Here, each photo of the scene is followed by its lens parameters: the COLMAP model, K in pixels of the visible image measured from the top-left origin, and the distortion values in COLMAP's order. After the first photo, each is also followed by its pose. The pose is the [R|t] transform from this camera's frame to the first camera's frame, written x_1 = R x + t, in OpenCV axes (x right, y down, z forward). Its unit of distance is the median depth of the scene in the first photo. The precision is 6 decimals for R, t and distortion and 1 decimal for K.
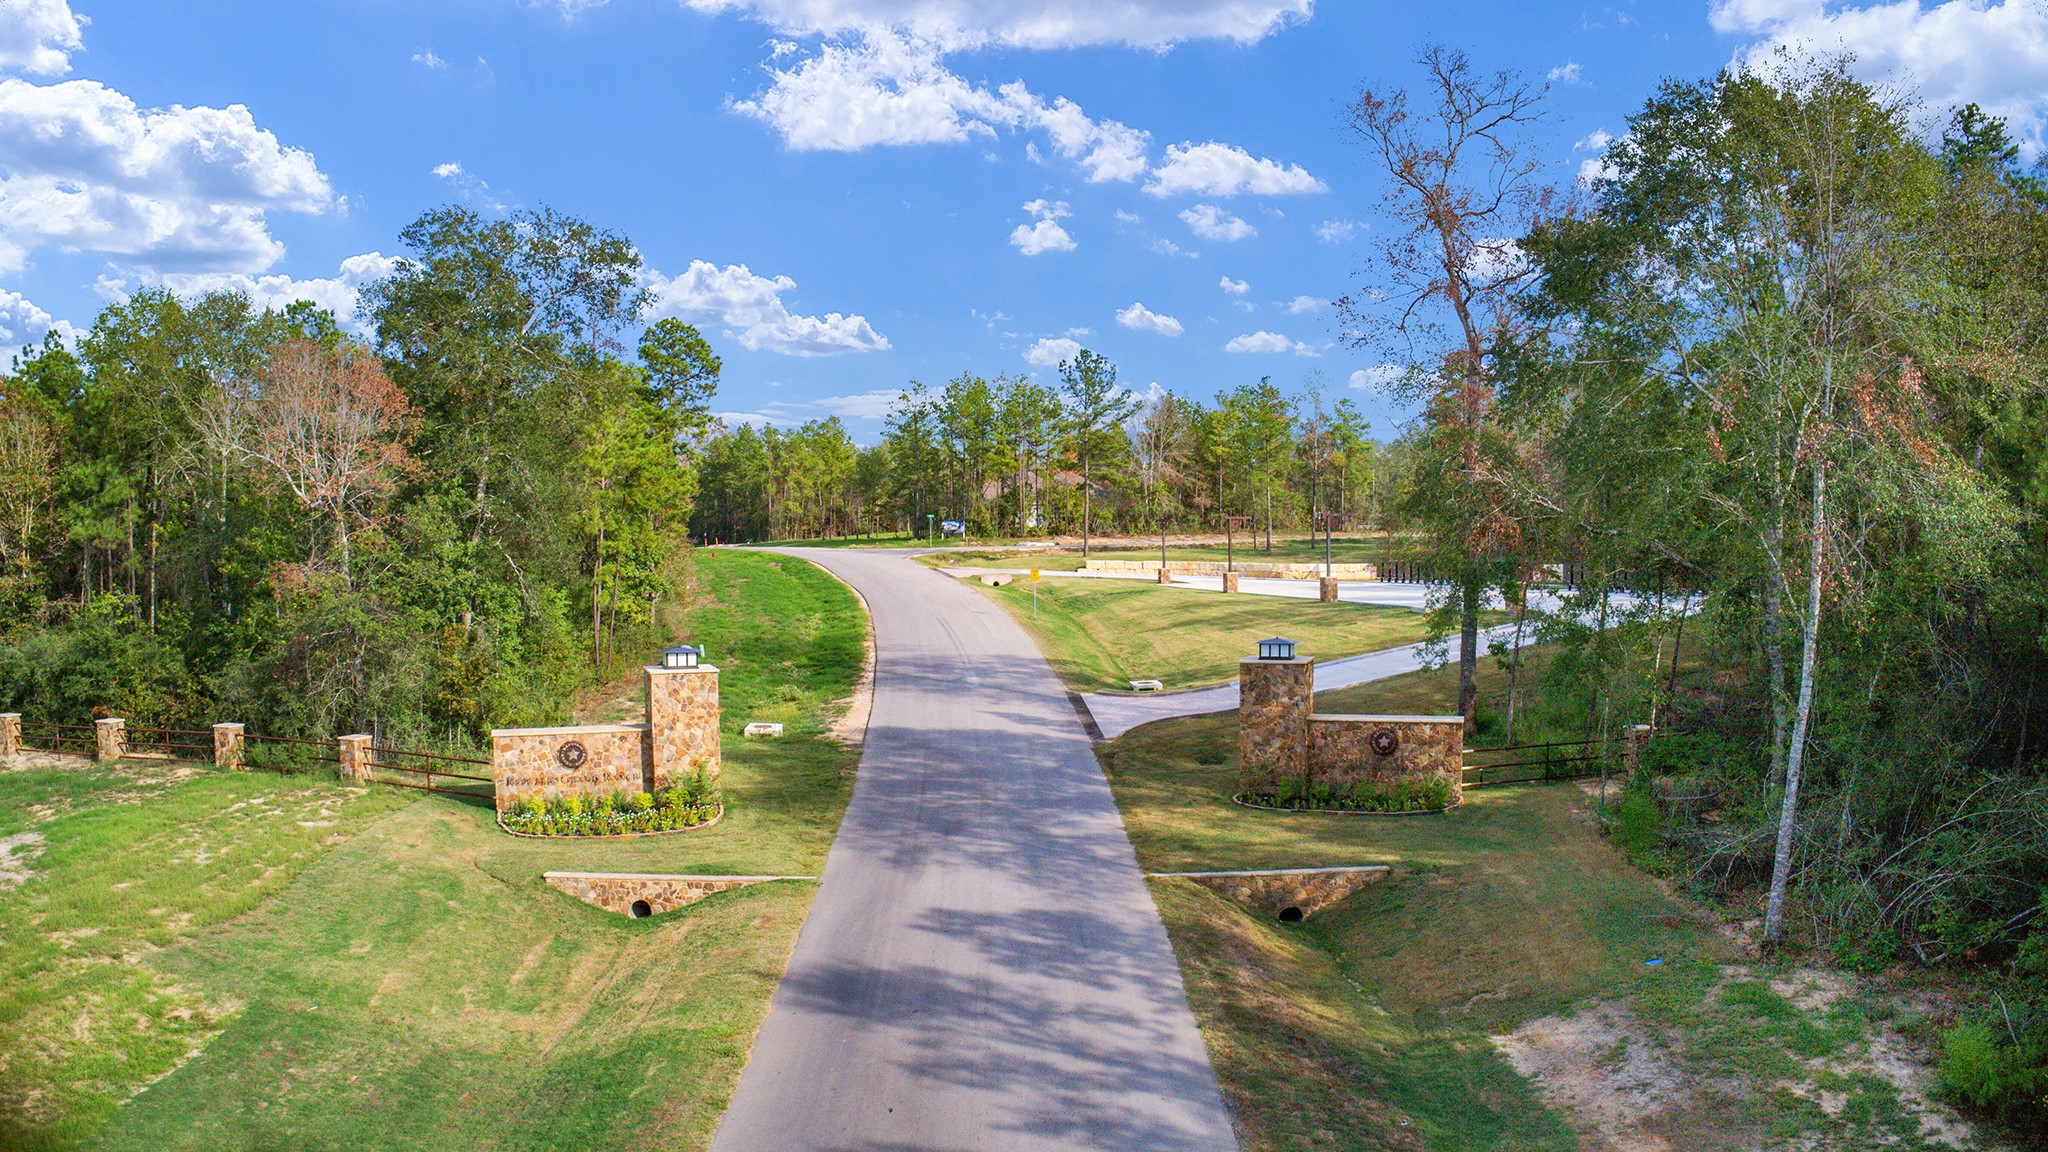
lens RADIAL K [[1377.6, 0, 1024.0], [0, 1377.6, 576.0], [0, 0, 1]] dist [-0.248669, 0.067623]
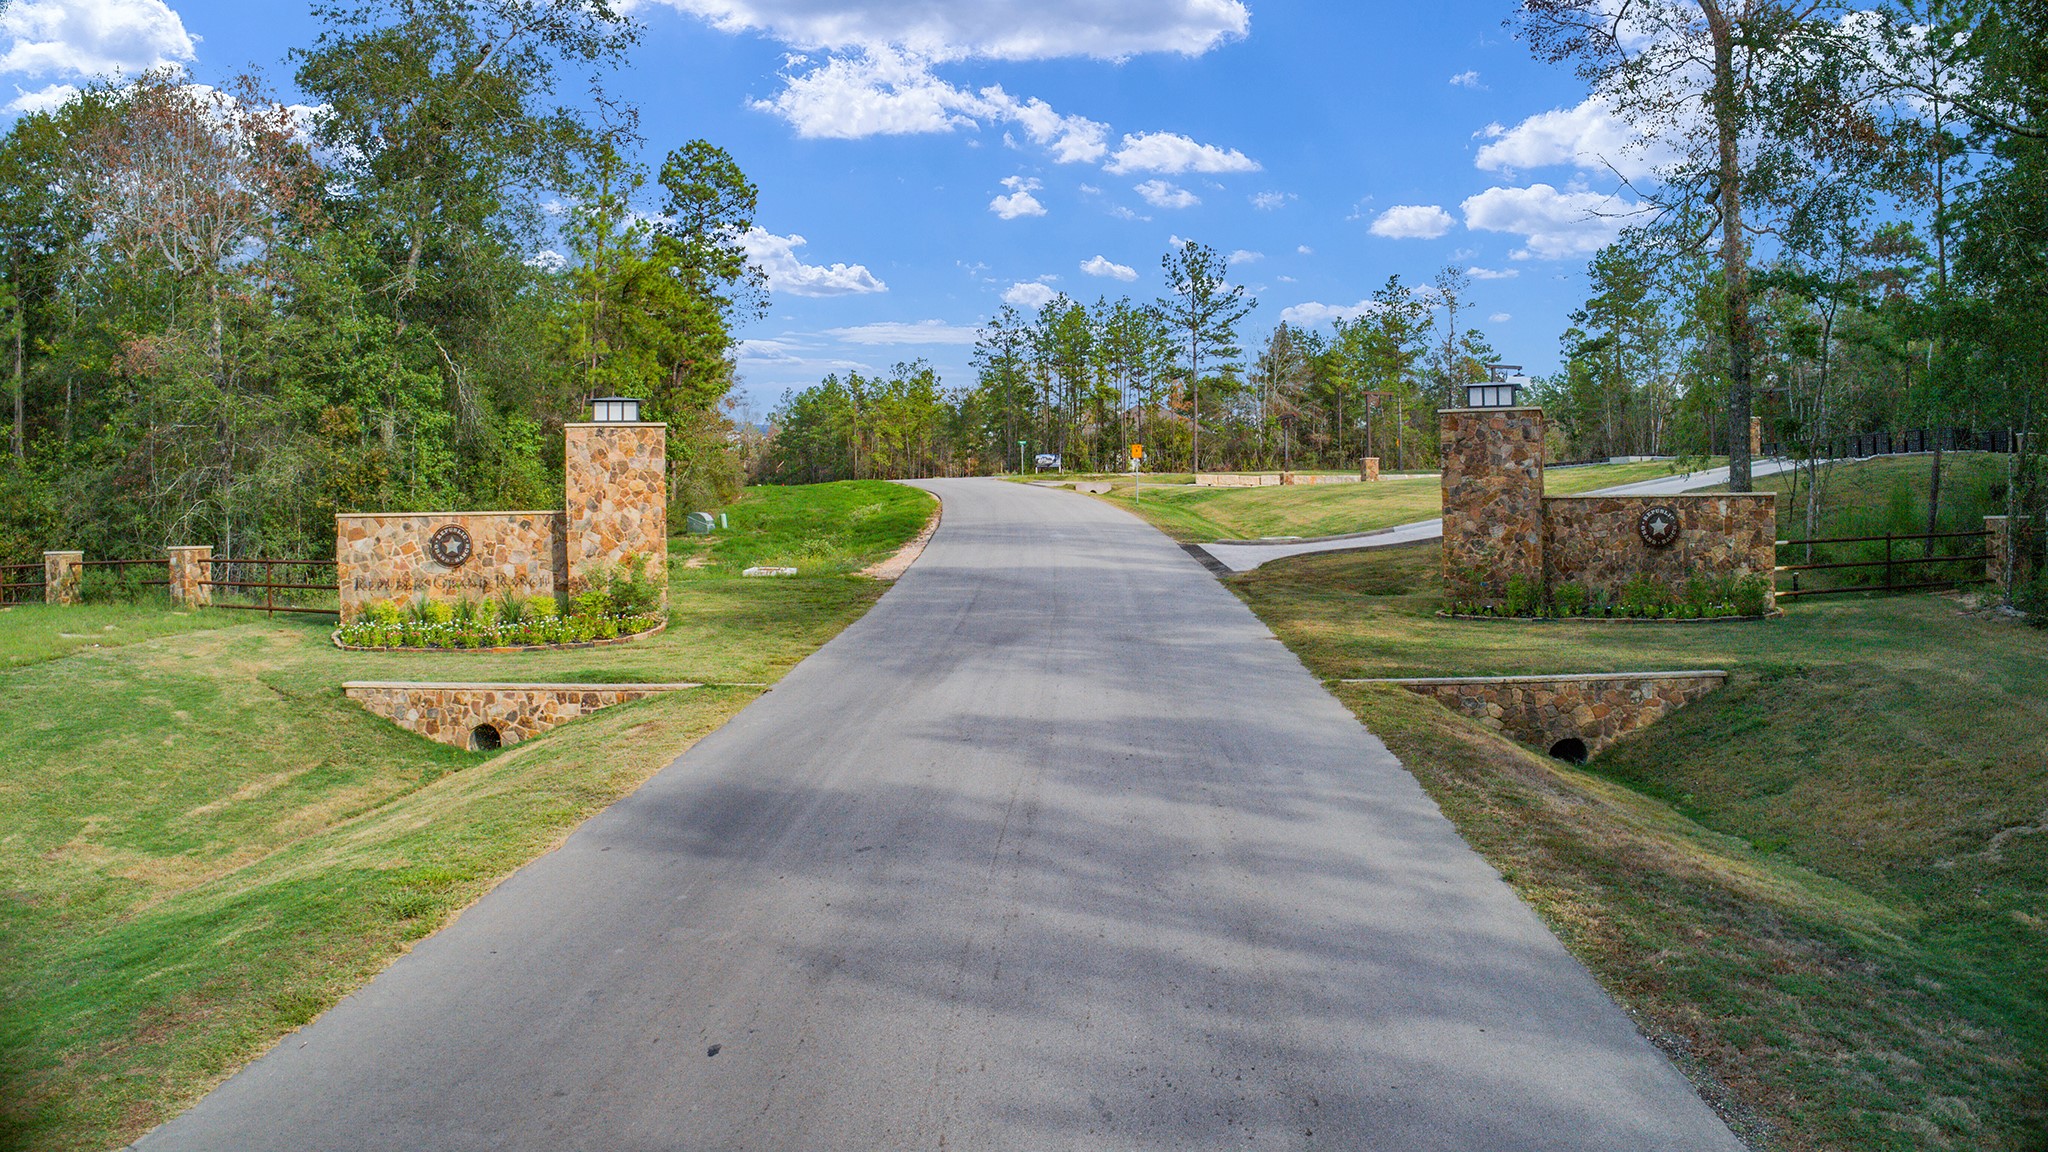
lens RADIAL K [[1377.6, 0, 1024.0], [0, 1377.6, 576.0], [0, 0, 1]] dist [-0.248669, 0.067623]
pose [[0.997138, -0.003533, -0.075519, 0.004451], [0.003796, 0.999987, 0.003330, 0.145048], [0.075507, -0.003607, 0.997139, 0.343626]]
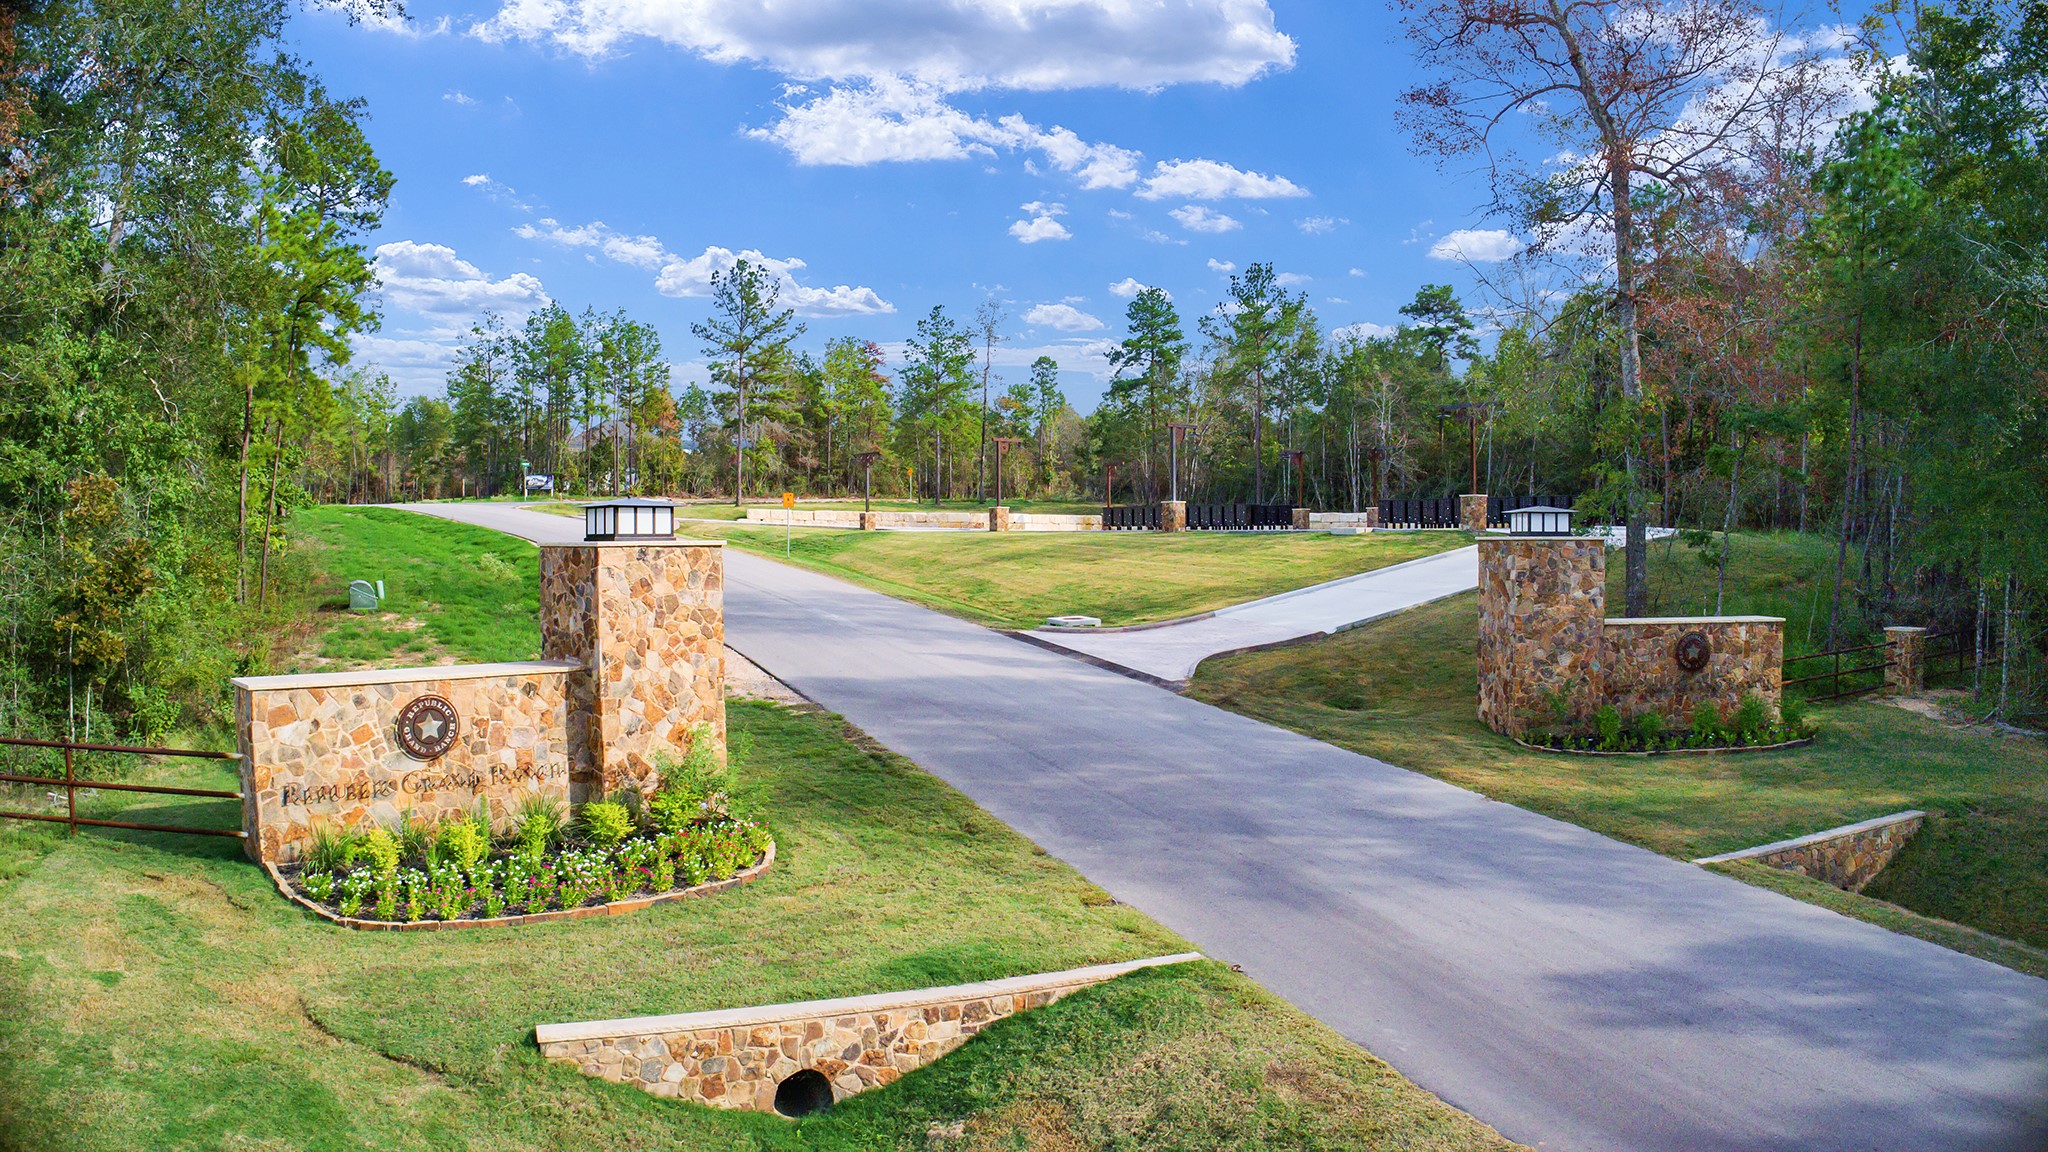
lens RADIAL K [[1377.6, 0, 1024.0], [0, 1377.6, 576.0], [0, 0, 1]] dist [-0.248669, 0.067623]
pose [[0.927624, -0.004327, 0.373490, -0.309842], [0.003849, 0.999991, 0.002025, 0.081665], [-0.373495, -0.000441, 0.927632, 0.511982]]
